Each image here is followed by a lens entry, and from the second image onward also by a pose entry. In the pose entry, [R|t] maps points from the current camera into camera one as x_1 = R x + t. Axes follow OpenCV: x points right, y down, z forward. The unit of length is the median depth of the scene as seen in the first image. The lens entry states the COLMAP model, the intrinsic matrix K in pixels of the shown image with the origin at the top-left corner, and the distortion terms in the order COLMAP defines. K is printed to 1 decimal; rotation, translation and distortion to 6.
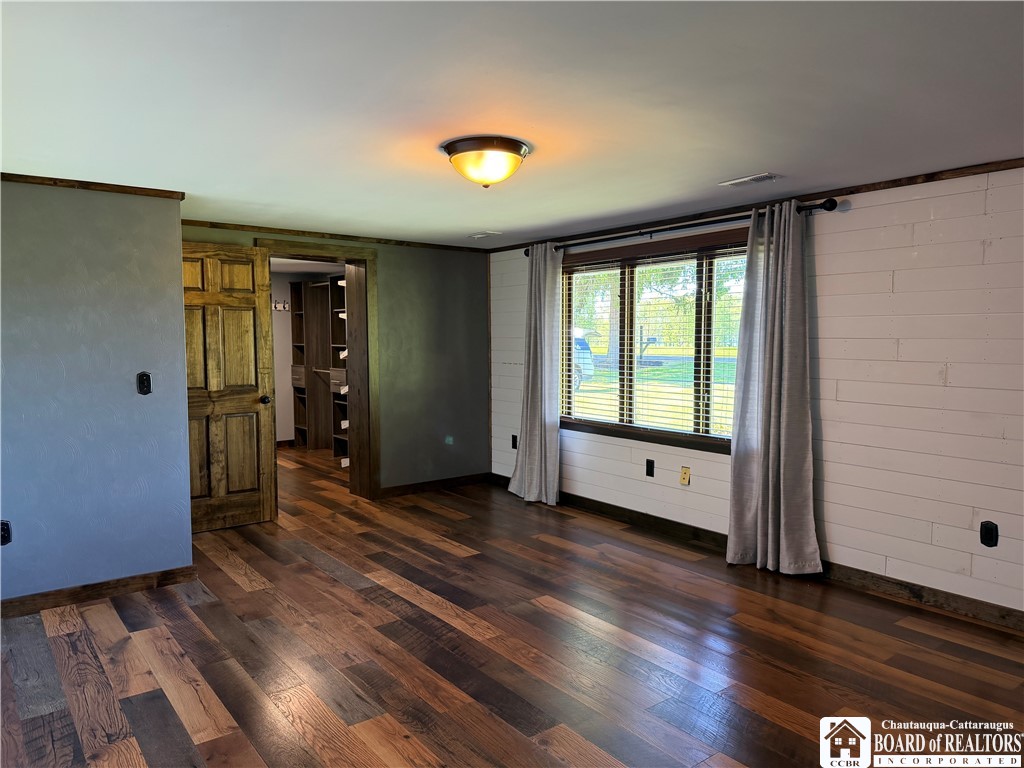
lens RADIAL K [[730.5, 0, 512.0], [0, 730.5, 384.0], [0, 0, 1]] dist [0.160184, -0.185666]
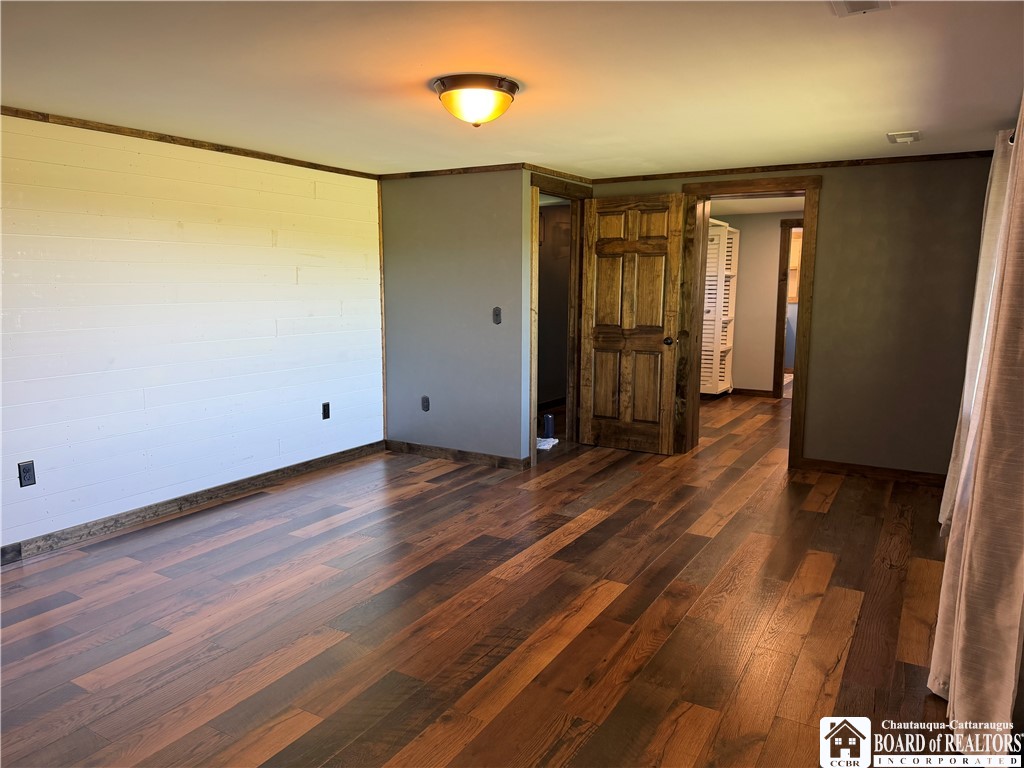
lens RADIAL K [[730.5, 0, 512.0], [0, 730.5, 384.0], [0, 0, 1]] dist [0.160184, -0.185666]
pose [[0.378398, 0.138024, -0.915295, 0.577851], [-0.070053, 0.990255, 0.120366, -0.030572], [0.922988, 0.018573, 0.384379, 0.411709]]
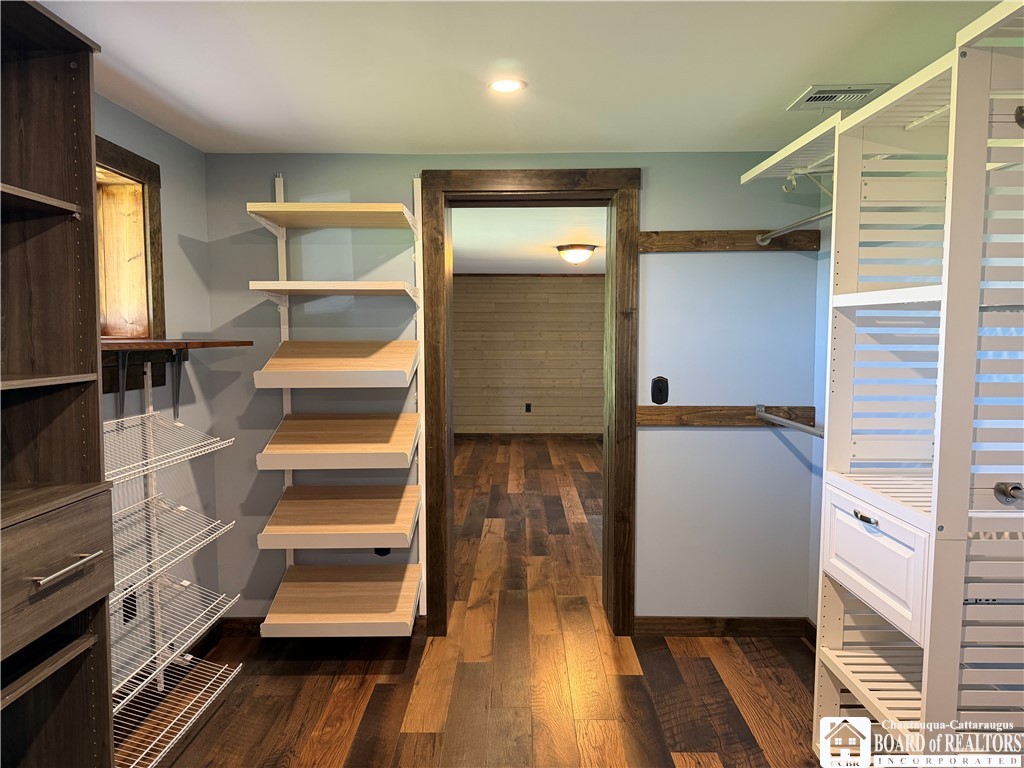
lens RADIAL K [[730.5, 0, 512.0], [0, 730.5, 384.0], [0, 0, 1]] dist [0.160184, -0.185666]
pose [[-0.791117, -0.043334, 0.610128, -0.717099], [0.044553, 0.990755, 0.128137, -0.121451], [-0.610040, 0.128555, -0.781873, 1.703657]]
